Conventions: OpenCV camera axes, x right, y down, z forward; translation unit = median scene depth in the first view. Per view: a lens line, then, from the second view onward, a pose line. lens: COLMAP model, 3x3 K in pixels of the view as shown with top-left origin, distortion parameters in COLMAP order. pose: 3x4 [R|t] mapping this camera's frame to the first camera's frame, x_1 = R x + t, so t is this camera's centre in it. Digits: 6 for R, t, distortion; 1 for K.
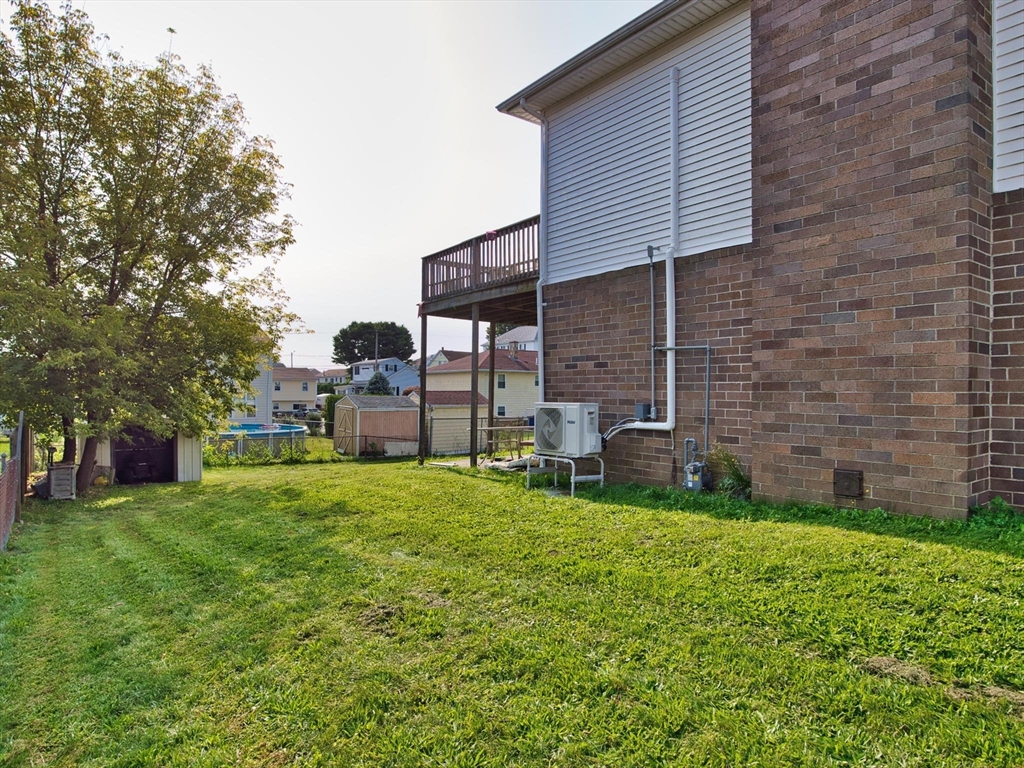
lens RADIAL K [[610.7, 0, 507.7], [0, 610.7, 386.8], [0, 0, 1]] dist [-0.049107, 0.023632]
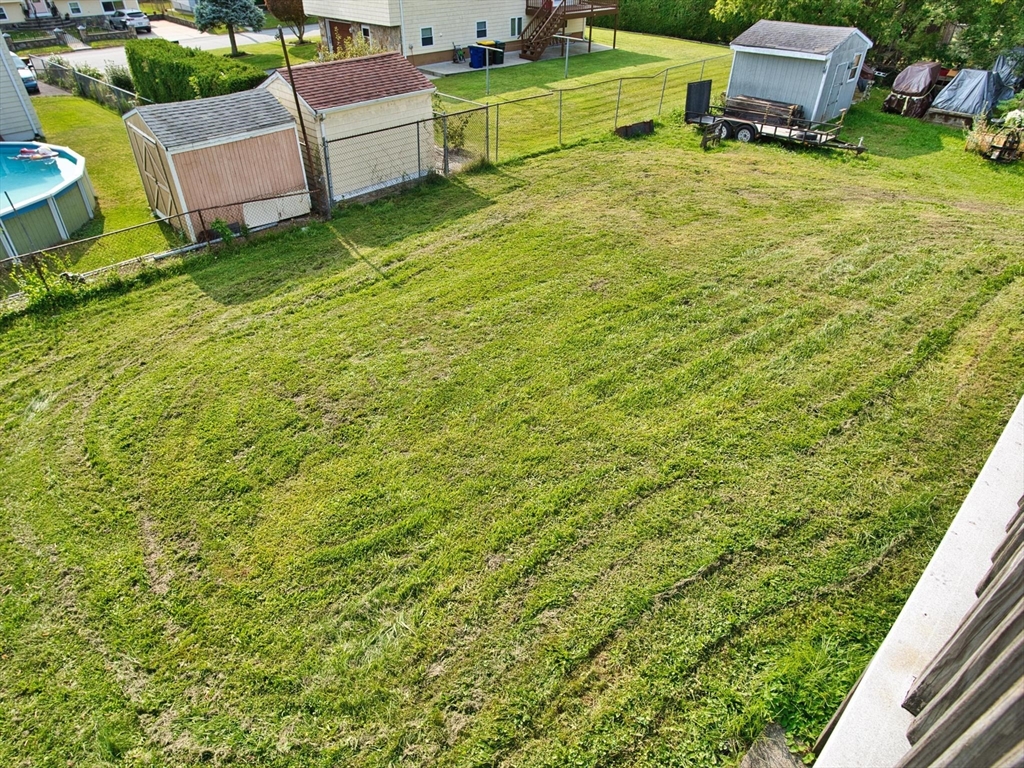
lens RADIAL K [[610.7, 0, 507.7], [0, 610.7, 386.8], [0, 0, 1]] dist [-0.049107, 0.023632]
pose [[0.990750, -0.088208, 0.103121, -0.041169], [0.006290, 0.788951, 0.614424, -0.099382], [-0.135554, -0.608092, 0.782208, 0.450174]]
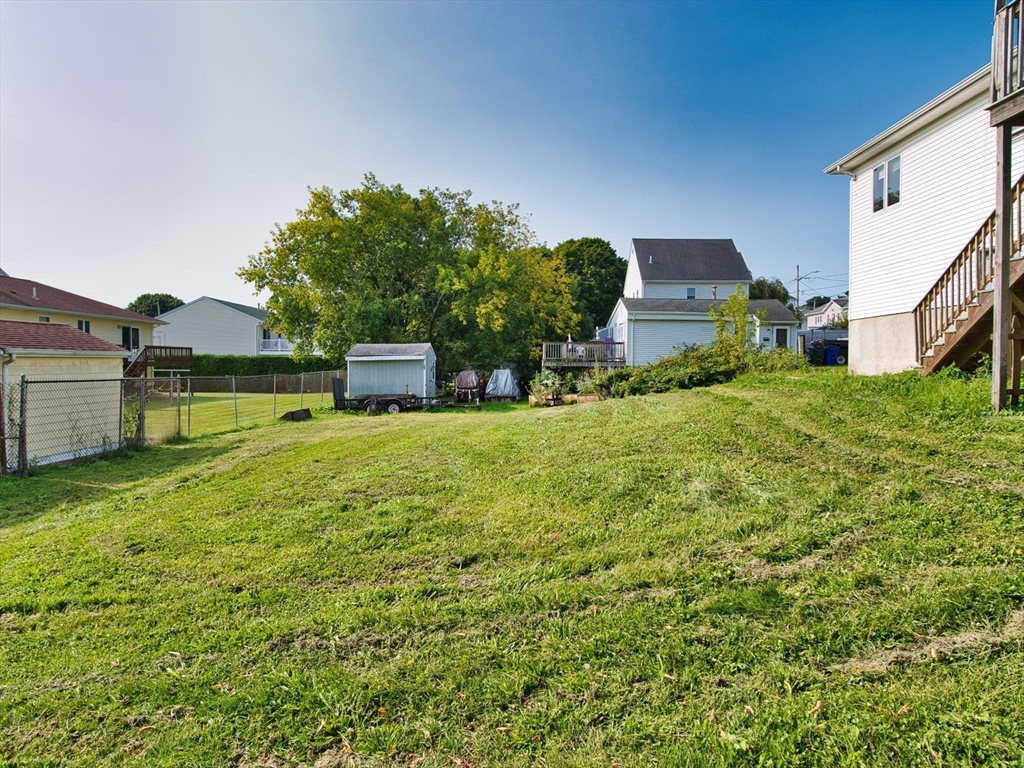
lens RADIAL K [[610.7, 0, 507.7], [0, 610.7, 386.8], [0, 0, 1]] dist [-0.049107, 0.023632]
pose [[0.603817, -0.027467, 0.796650, -0.249311], [-0.010310, 0.999053, 0.042260, 0.036647], [-0.797056, -0.033731, 0.602962, 0.505575]]
